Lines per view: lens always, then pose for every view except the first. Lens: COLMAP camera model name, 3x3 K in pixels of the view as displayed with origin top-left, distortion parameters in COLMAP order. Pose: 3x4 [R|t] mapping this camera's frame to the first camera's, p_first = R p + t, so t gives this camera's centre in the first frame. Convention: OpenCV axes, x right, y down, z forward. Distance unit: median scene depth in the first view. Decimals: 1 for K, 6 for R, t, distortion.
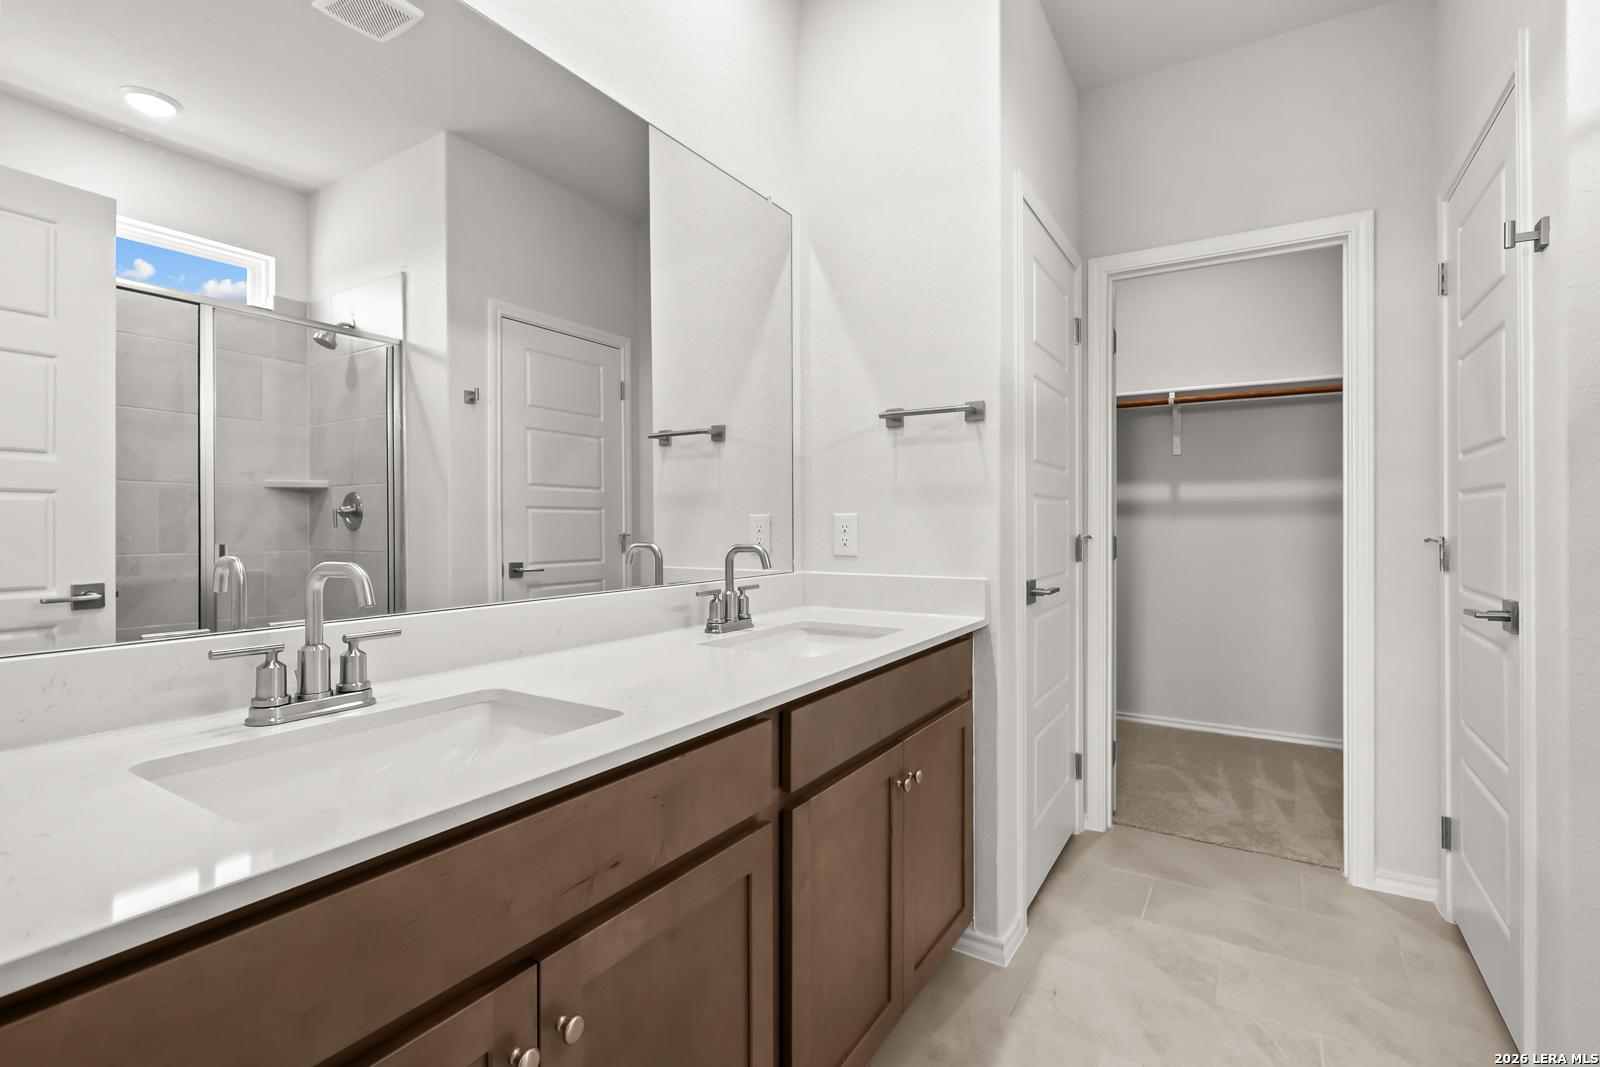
lens RADIAL K [[737.0, 0, 797.9], [0, 737.0, 526.8], [0, 0, 1]] dist [-0.007383, 0.003262]
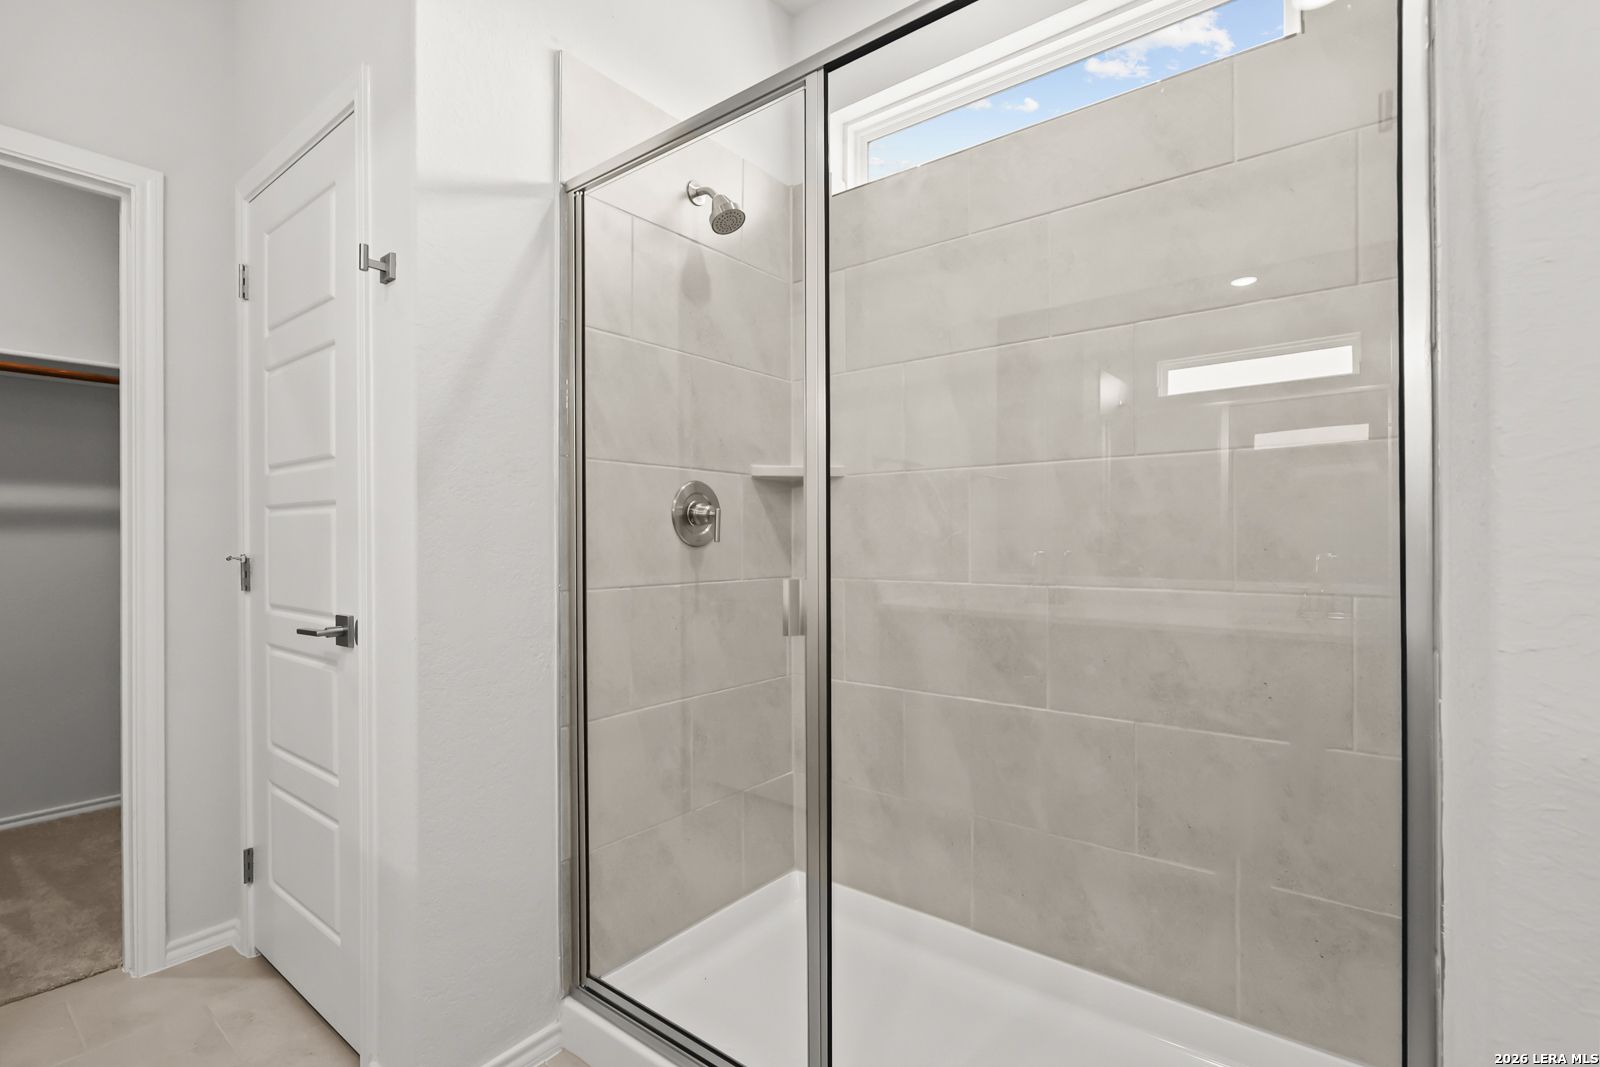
lens RADIAL K [[737.0, 0, 794.9], [0, 737.0, 534.9], [0, 0, 1]] dist [-0.007383, 0.003262]
pose [[0.104061, -0.003861, 0.994563, 0.011057], [0.014288, 0.999895, 0.002387, -0.004189], [-0.994468, 0.013962, 0.104106, 0.201584]]
